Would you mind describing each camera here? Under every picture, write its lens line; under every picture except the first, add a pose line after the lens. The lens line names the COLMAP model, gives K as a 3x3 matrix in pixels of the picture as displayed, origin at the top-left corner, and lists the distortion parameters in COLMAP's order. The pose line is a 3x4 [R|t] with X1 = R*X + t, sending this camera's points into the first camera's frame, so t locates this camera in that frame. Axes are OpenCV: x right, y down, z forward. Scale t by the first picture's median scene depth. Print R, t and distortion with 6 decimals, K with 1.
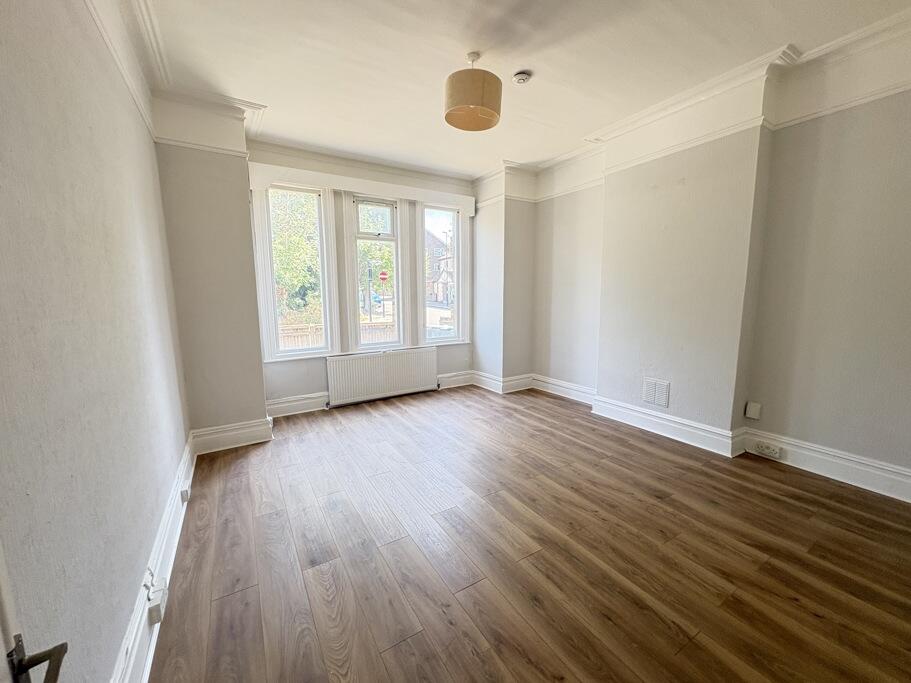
lens RADIAL K [[364.2, 0, 455.5], [0, 364.2, 343.2], [0, 0, 1]] dist [-0.002856, -0.000174]
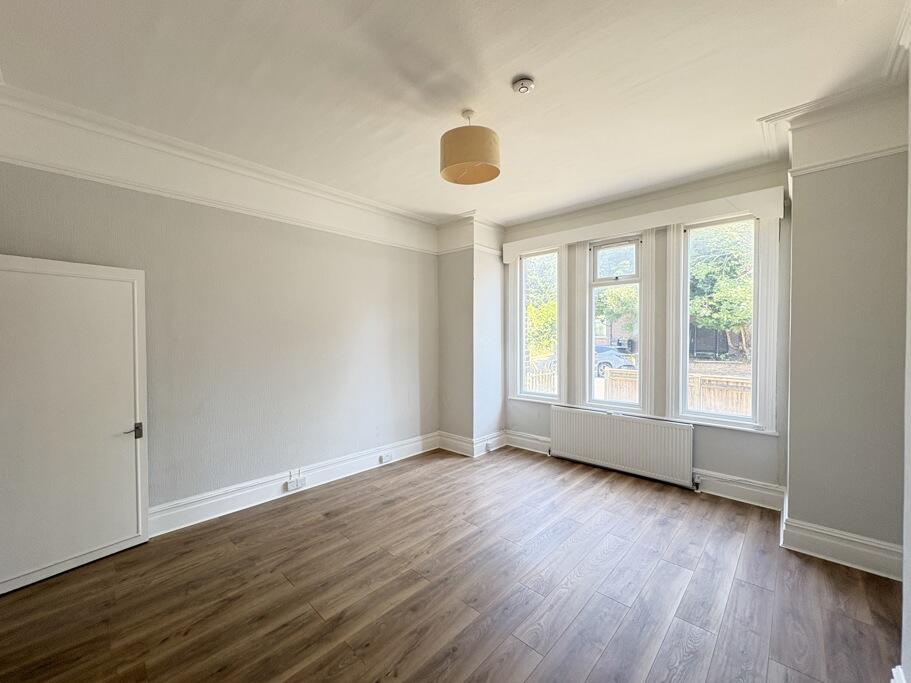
lens RADIAL K [[364.2, 0, 455.0], [0, 364.2, 341.1], [0, 0, 1]] dist [-0.002856, -0.000174]
pose [[0.259862, 0.024289, -0.965340, 0.553388], [-0.129347, 0.991550, -0.009871, -0.093178], [0.956944, 0.127429, 0.260808, 0.435980]]
